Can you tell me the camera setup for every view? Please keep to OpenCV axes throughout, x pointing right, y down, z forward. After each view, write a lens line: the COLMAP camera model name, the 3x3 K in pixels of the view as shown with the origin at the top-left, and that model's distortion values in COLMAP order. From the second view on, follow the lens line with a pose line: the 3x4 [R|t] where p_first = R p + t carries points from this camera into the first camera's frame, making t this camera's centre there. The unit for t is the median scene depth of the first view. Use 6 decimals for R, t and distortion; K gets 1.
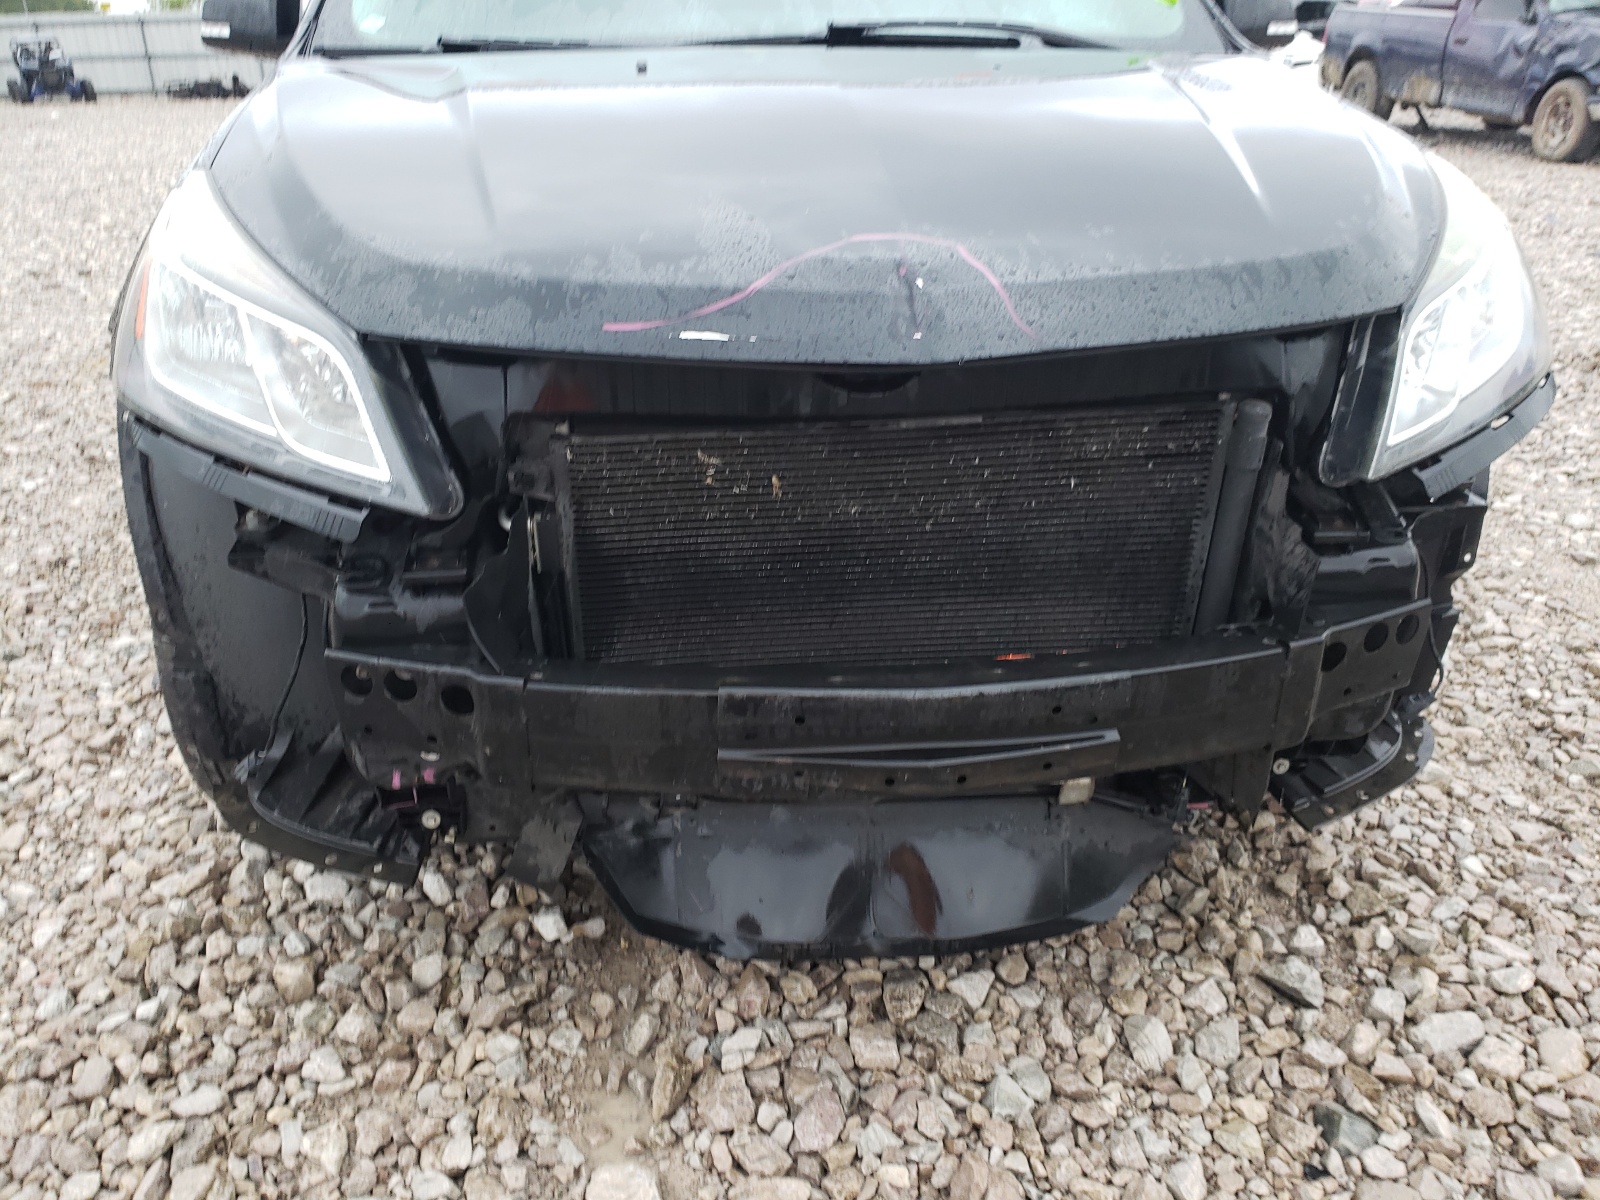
lens RADIAL K [[1213.3, 0, 799.9], [0, 1213.3, 654.0], [0, 0, 1]] dist [0.066973, 0.000996]
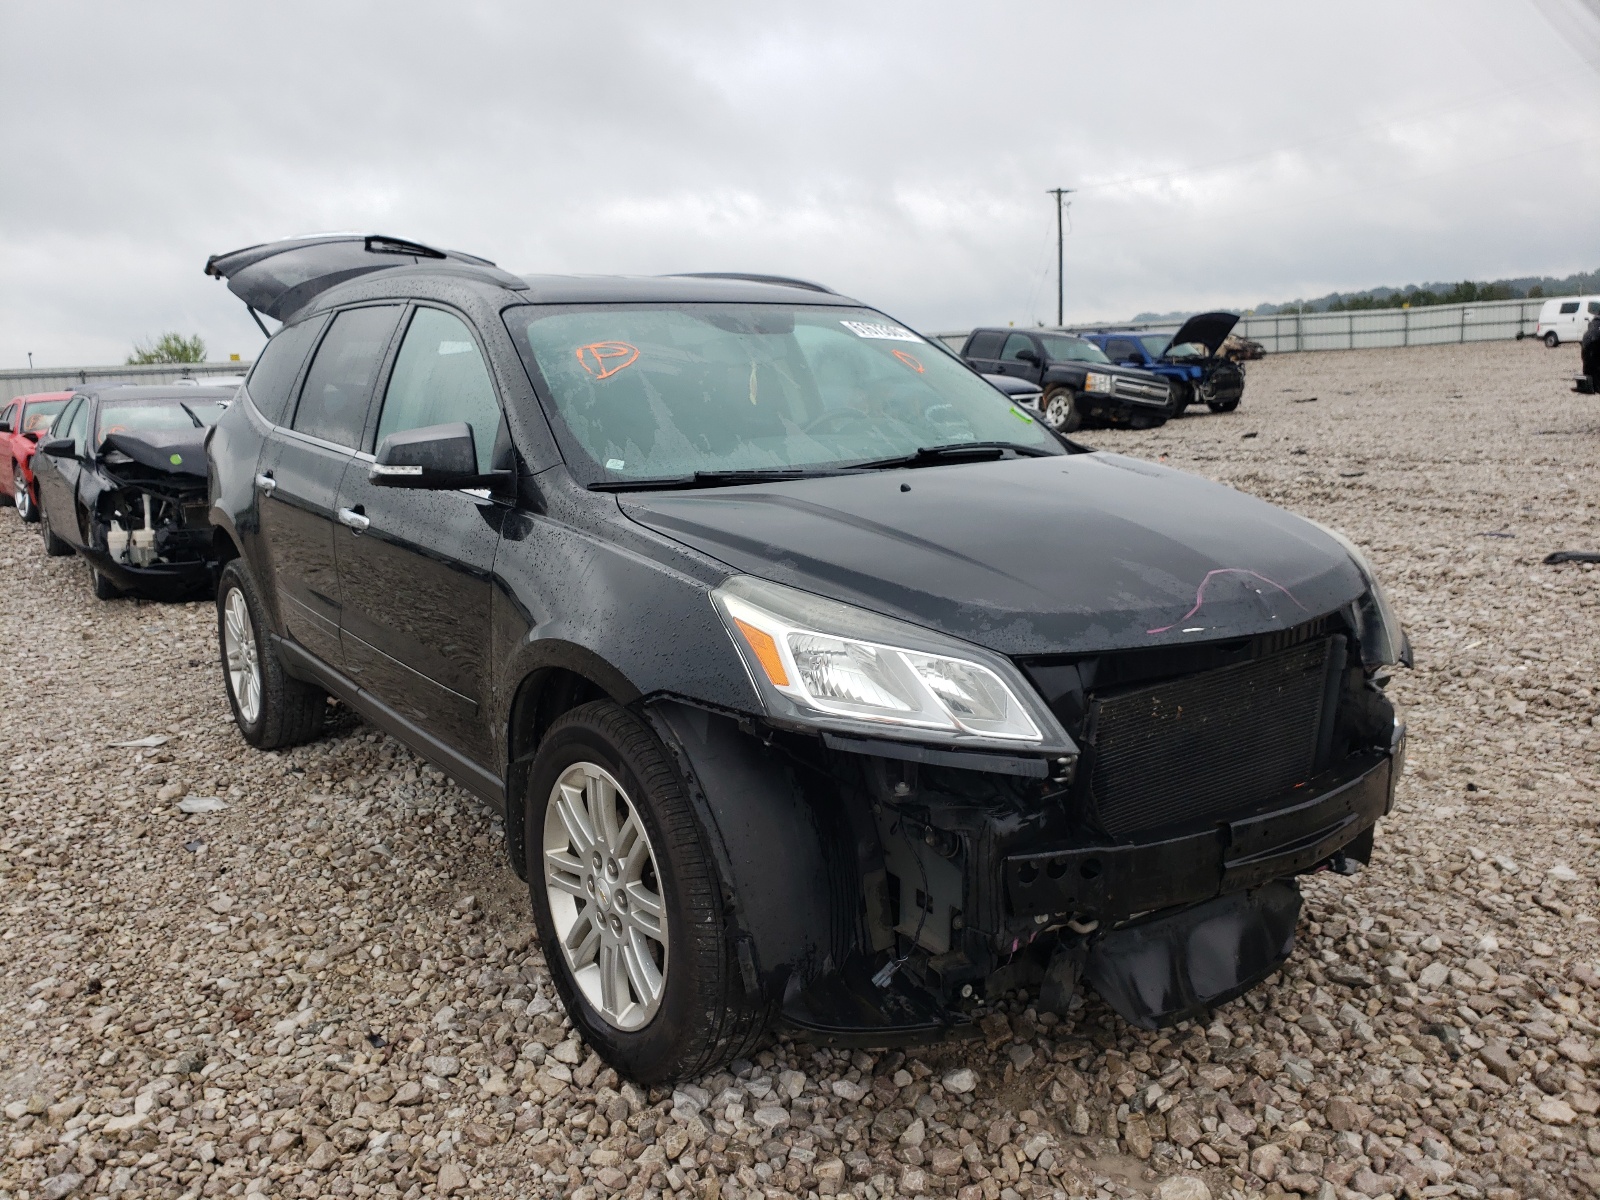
lens RADIAL K [[1213.3, 0, 799.9], [0, 1213.3, 654.0], [0, 0, 1]] dist [0.066973, 0.000996]
pose [[0.865165, -0.126580, 0.485249, -1.082278], [0.239695, 0.954312, -0.178421, -0.029570], [-0.440494, 0.270676, 0.855979, -0.219997]]
